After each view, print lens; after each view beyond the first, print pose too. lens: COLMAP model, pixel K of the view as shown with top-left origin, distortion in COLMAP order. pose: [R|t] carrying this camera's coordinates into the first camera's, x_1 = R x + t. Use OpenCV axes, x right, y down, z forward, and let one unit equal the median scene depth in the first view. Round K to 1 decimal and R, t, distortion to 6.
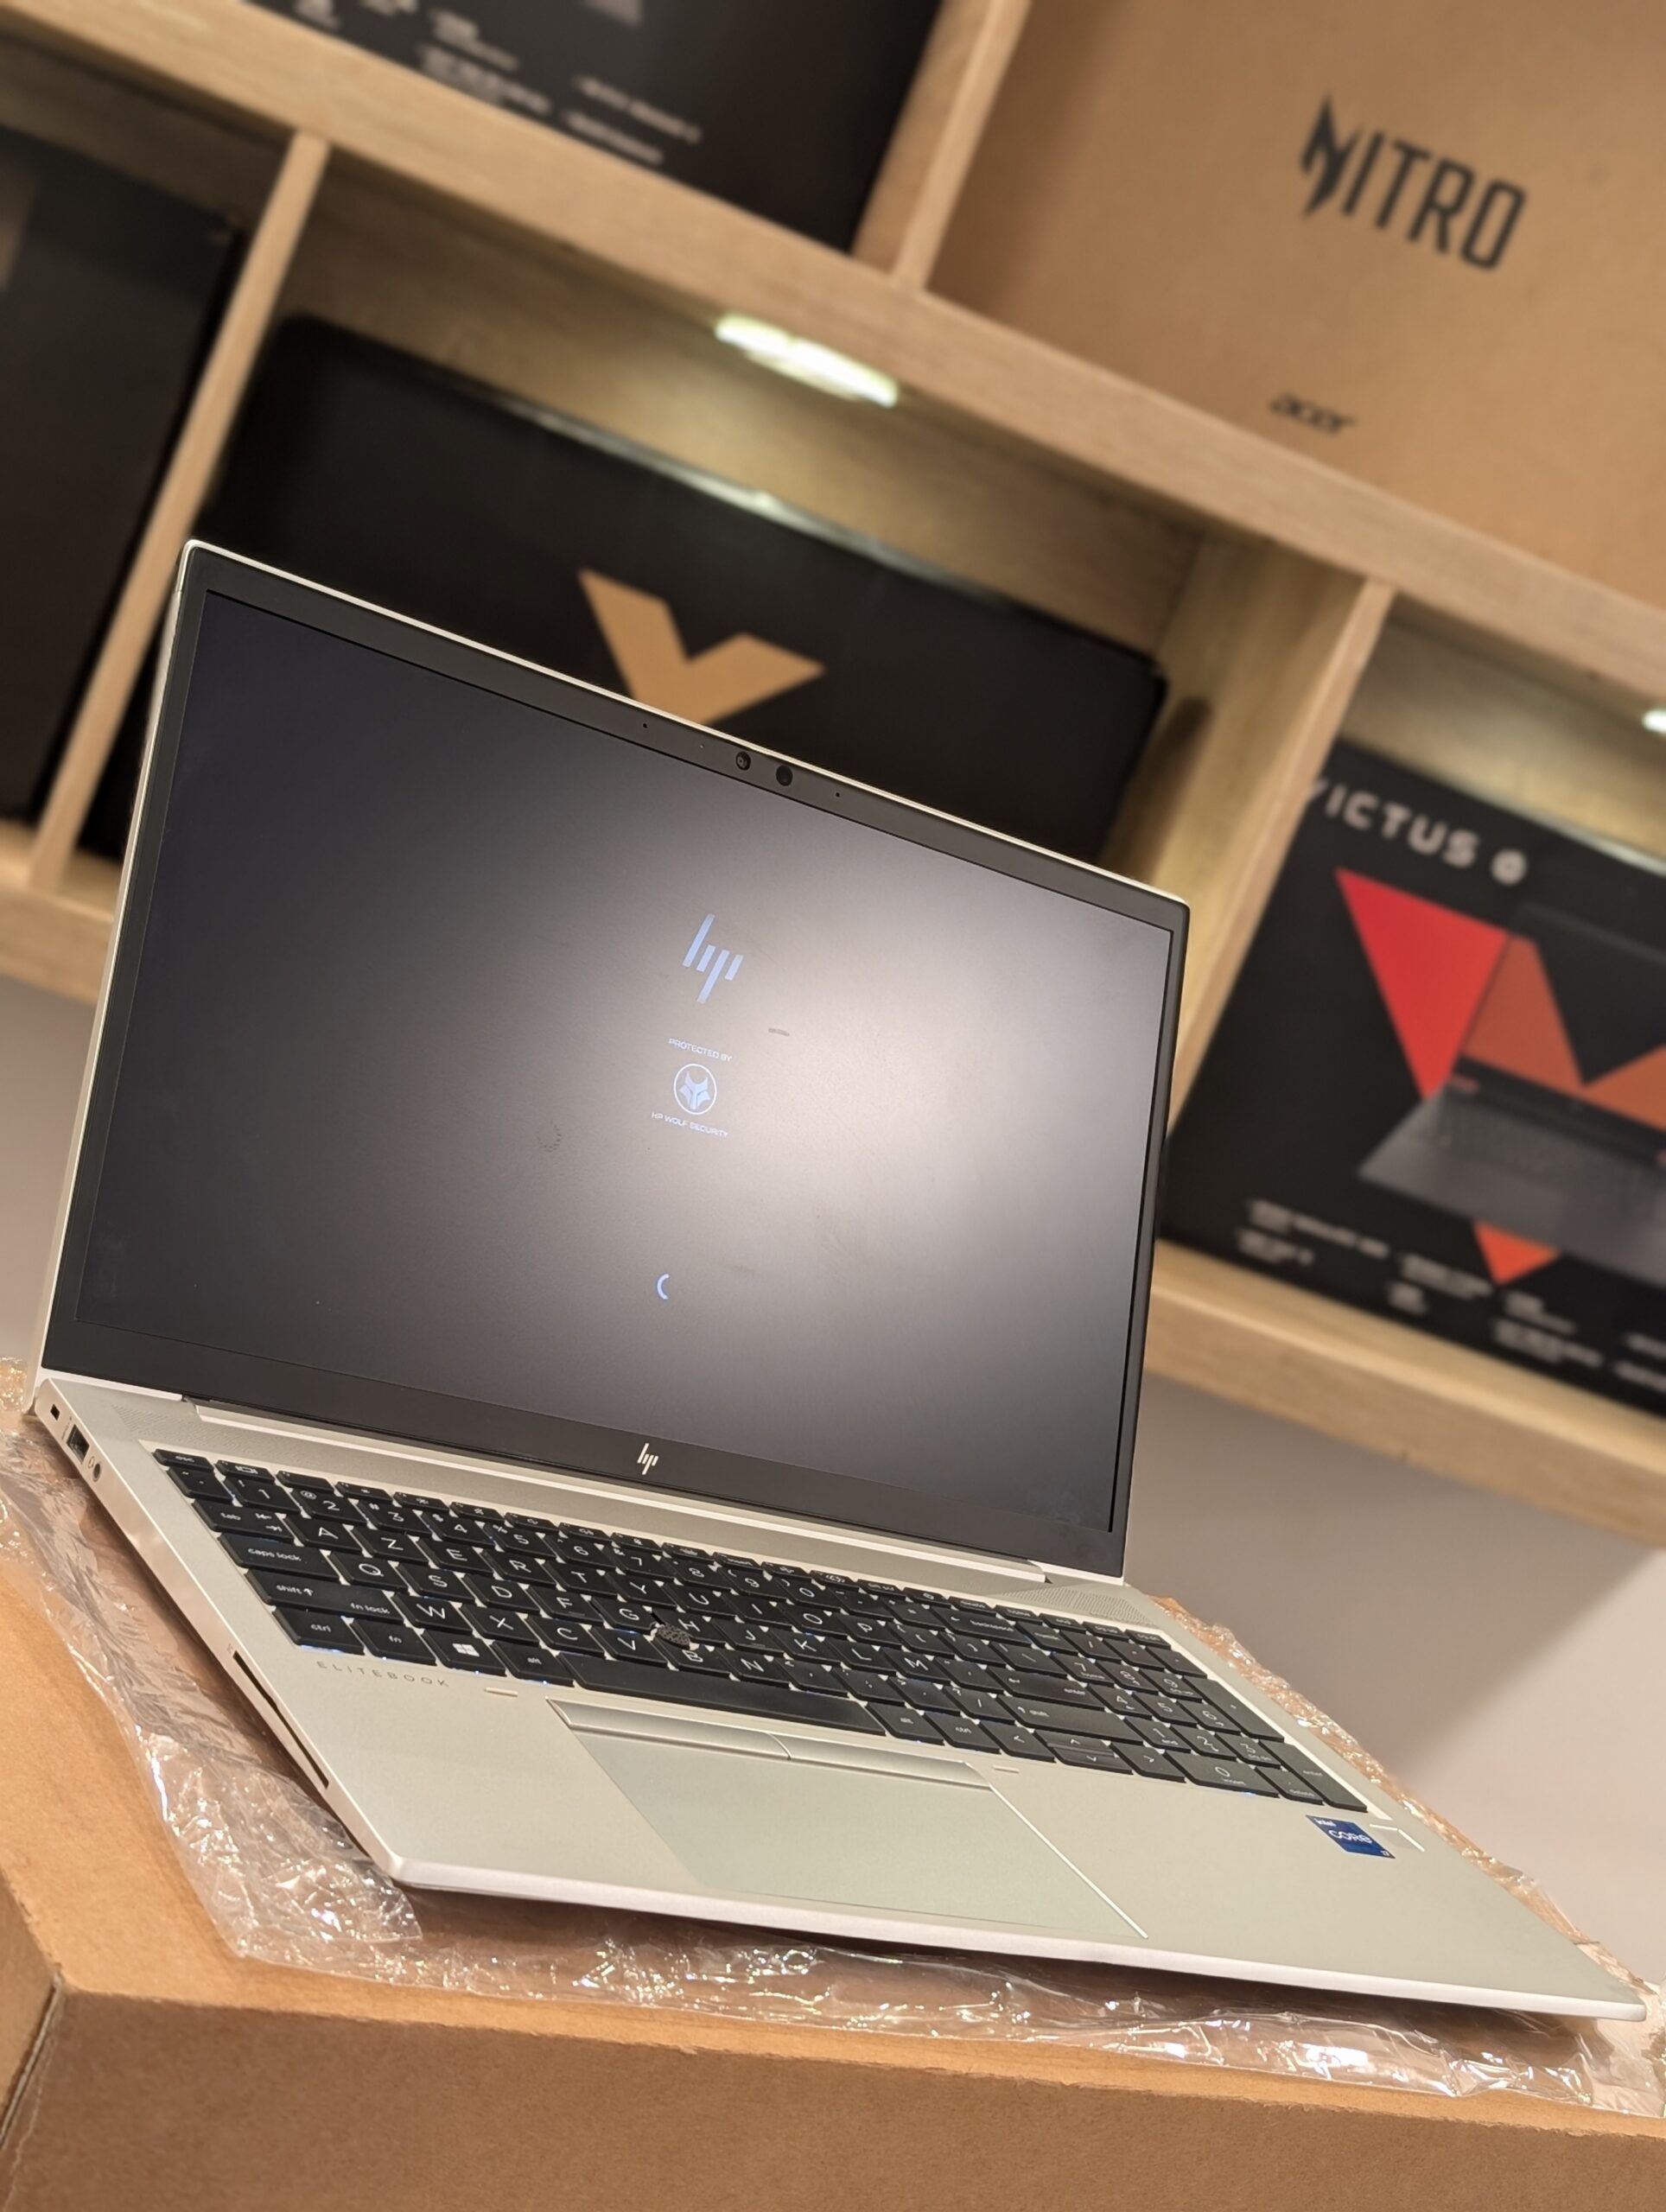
lens RADIAL K [[3178.0, 0, 812.6], [0, 3178.0, 1104.4], [0, 0, 1]] dist [0.015956, 0.000000]
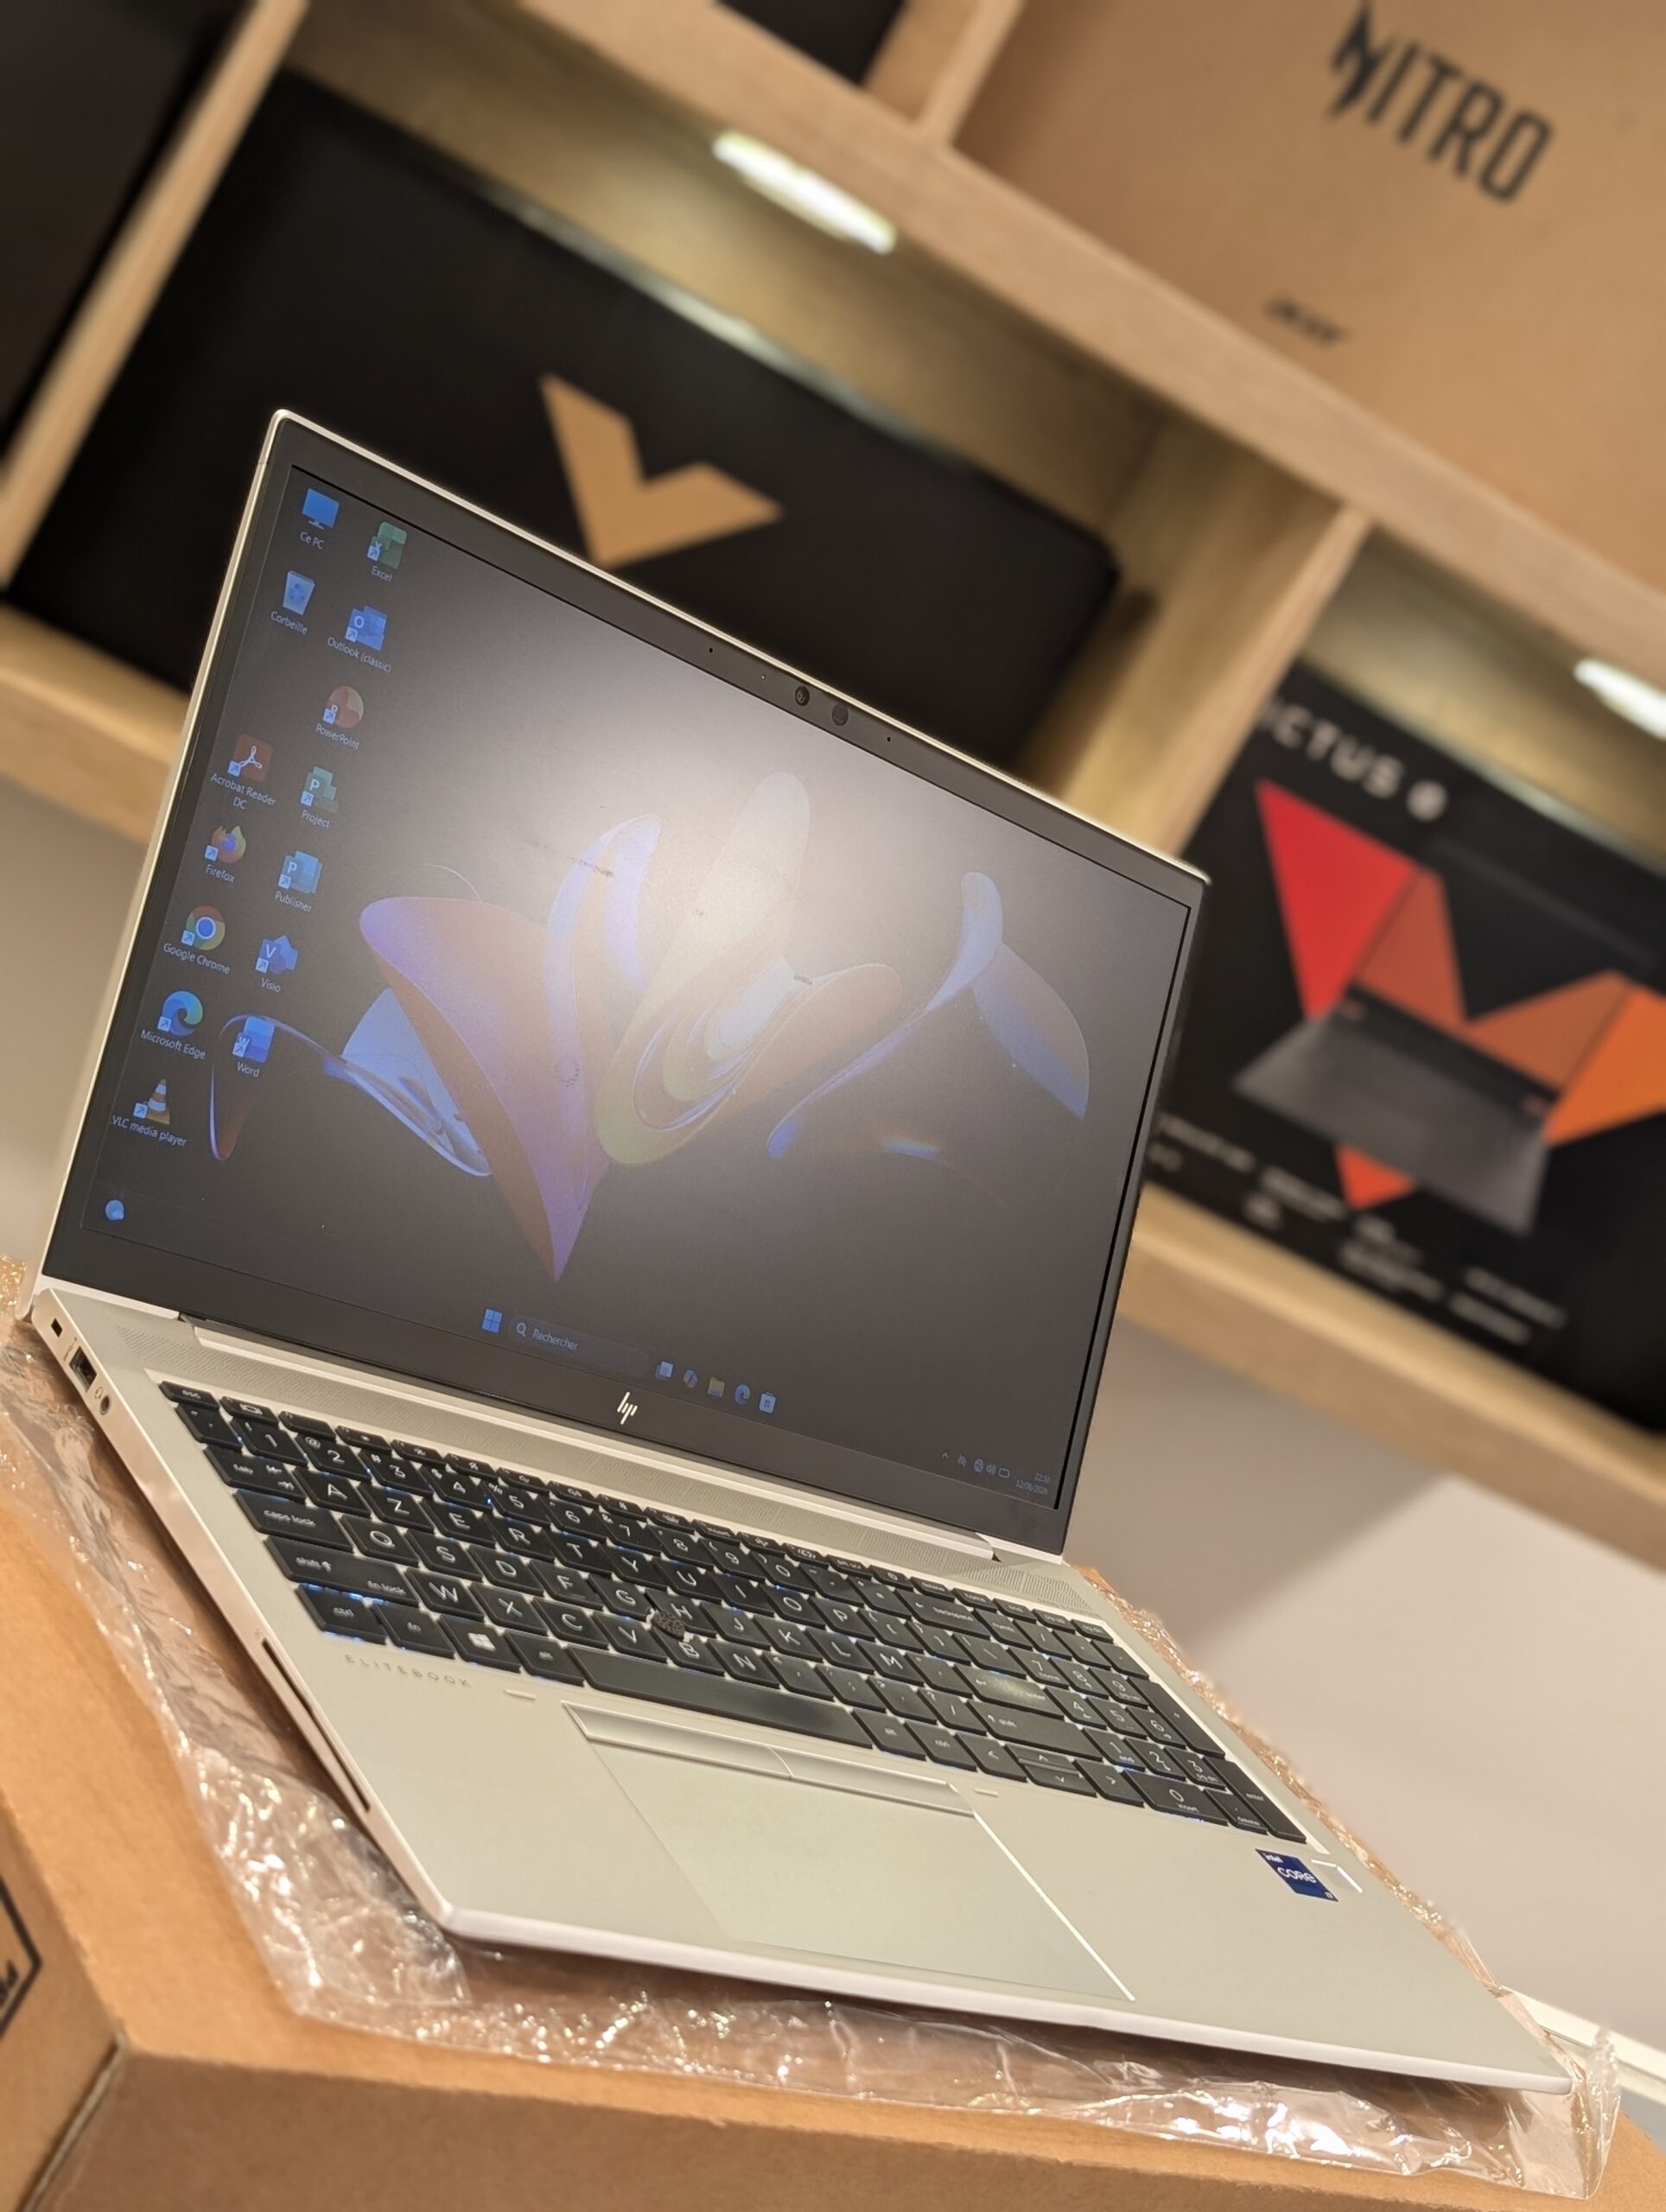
lens RADIAL K [[3178.0, 0, 813.8], [0, 3178.0, 1067.7], [0, 0, 1]] dist [0.015956, 0.000000]
pose [[0.988690, 0.121989, 0.087242, -0.104127], [-0.127890, 0.989618, 0.065577, -0.070478], [-0.078336, -0.075992, 0.994026, 0.039011]]
